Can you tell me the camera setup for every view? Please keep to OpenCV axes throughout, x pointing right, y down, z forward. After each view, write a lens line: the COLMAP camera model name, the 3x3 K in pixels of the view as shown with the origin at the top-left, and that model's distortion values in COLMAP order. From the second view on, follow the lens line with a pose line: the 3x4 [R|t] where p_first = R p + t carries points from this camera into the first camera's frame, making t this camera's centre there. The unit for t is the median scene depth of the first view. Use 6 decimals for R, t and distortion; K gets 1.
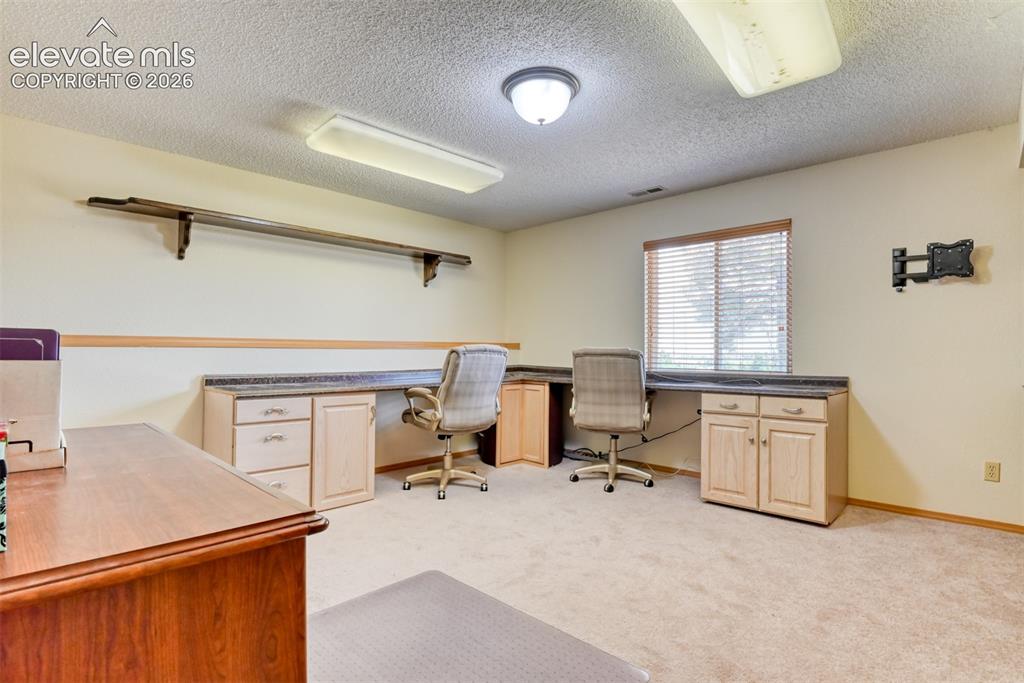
lens RADIAL K [[506.2, 0, 512.0], [0, 506.2, 341.5], [0, 0, 1]] dist [-0.001316, -0.000253]
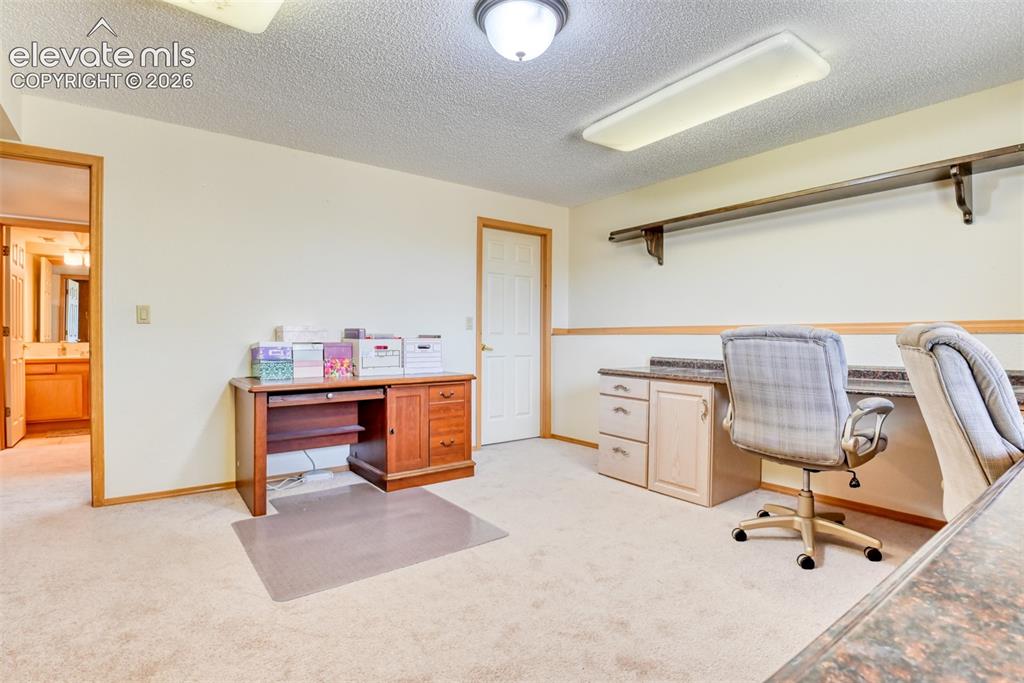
lens RADIAL K [[506.2, 0, 512.0], [0, 506.2, 341.5], [0, 0, 1]] dist [-0.001316, -0.000253]
pose [[-0.147033, 0.003196, -0.989126, 0.672782], [0.017215, 0.999852, 0.000672, 0.021895], [0.988982, -0.016929, -0.147066, 0.843270]]
